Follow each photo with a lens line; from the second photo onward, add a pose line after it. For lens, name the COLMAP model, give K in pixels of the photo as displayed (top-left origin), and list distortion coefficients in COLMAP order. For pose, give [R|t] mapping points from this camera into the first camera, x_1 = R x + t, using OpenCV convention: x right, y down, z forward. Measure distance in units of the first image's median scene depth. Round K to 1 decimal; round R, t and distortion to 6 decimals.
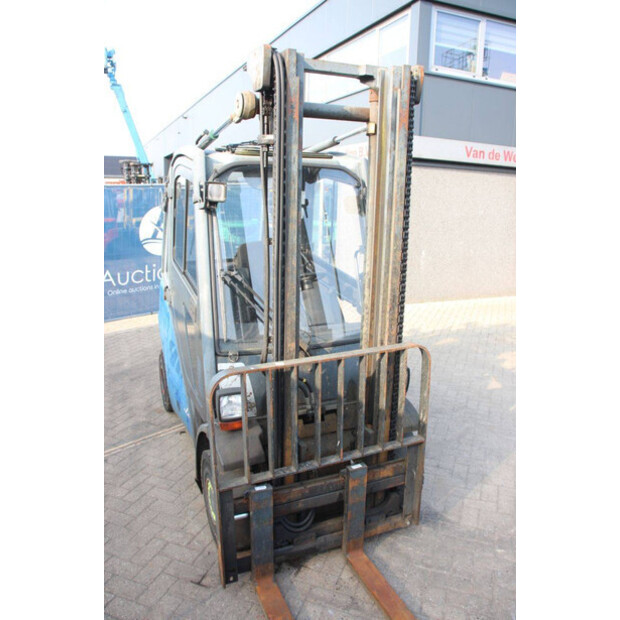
lens RADIAL K [[508.1, 0, 313.3], [0, 508.1, 313.5], [0, 0, 1]] dist [-0.156608, 0.122464]
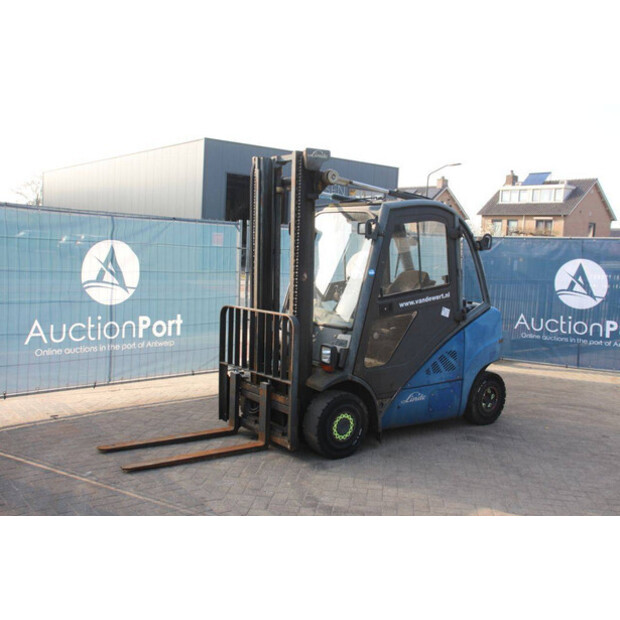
lens RADIAL K [[642.1, 0, 309.0], [0, 642.1, 305.0], [0, 0, 1]] dist [-0.046274, 0.000000]
pose [[0.225546, 0.082946, -0.970695, 2.170709], [-0.261370, 0.964994, 0.021728, -0.032230], [0.938517, 0.248810, 0.239330, 0.553379]]
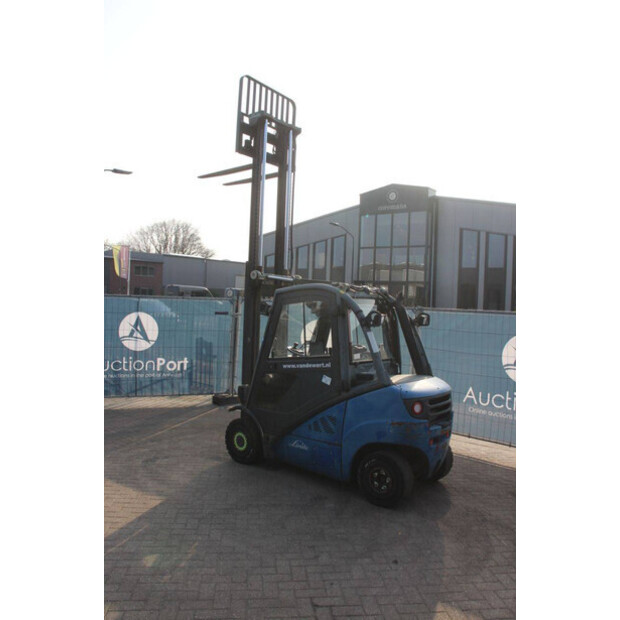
lens RADIAL K [[508.1, 0, 313.7], [0, 508.1, 310.7], [0, 0, 1]] dist [-0.156608, 0.122464]
pose [[-0.883426, -0.052511, -0.465619, 1.052484], [-0.165840, 0.964421, 0.205888, -0.790339], [0.438242, 0.259105, -0.860703, 3.309128]]
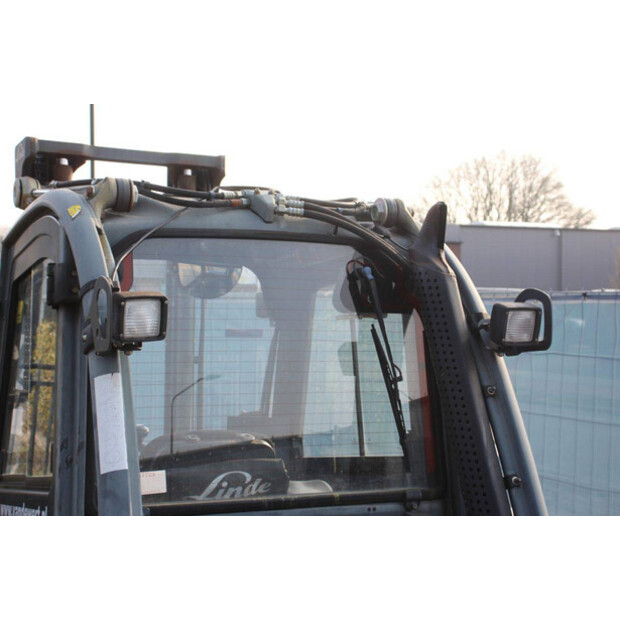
lens RADIAL K [[1071.3, 0, 310.2], [0, 1071.3, 309.3], [0, 0, 1]] dist [0.198258, 0.000000]
pose [[-0.999477, -0.030748, -0.010064, -0.243416], [-0.032214, 0.974623, 0.221525, -0.597675], [0.002997, 0.221733, -0.975103, 2.591725]]
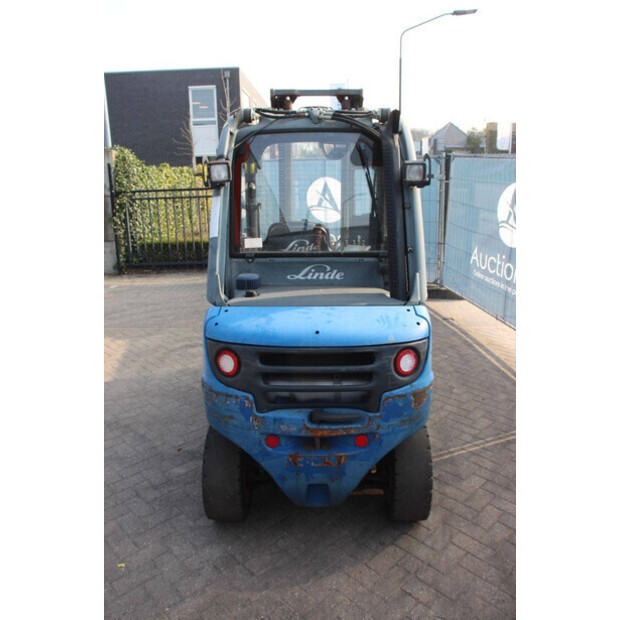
lens RADIAL K [[508.1, 0, 310.7], [0, 508.1, 311.0], [0, 0, 1]] dist [-0.156608, 0.122464]
pose [[-0.908664, -0.124708, 0.398469, -0.691982], [0.088950, 0.874625, 0.476570, -0.599388], [-0.407943, 0.468485, -0.783648, 2.533884]]
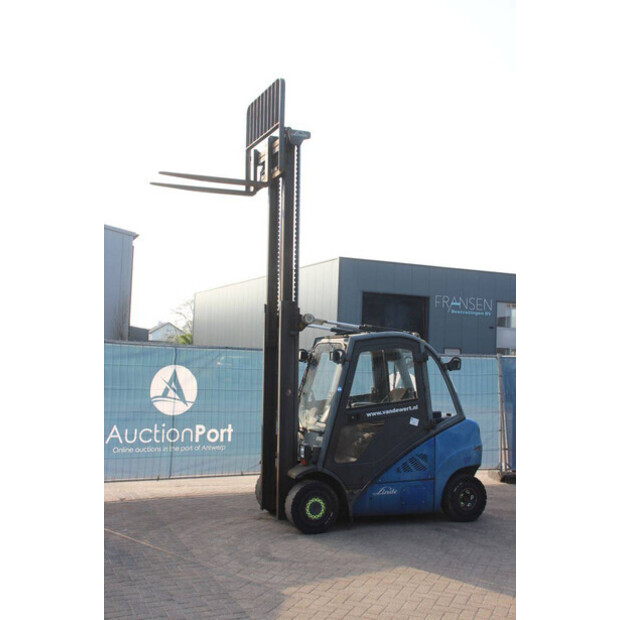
lens RADIAL K [[723.8, 0, 306.0], [0, 723.8, 304.8], [0, 0, 1]] dist [-0.007848, 0.000000]
pose [[-0.025936, -0.089532, -0.995646, 3.316844], [-0.259209, 0.962519, -0.079801, -0.206536], [0.965473, 0.256011, -0.048172, 1.142004]]
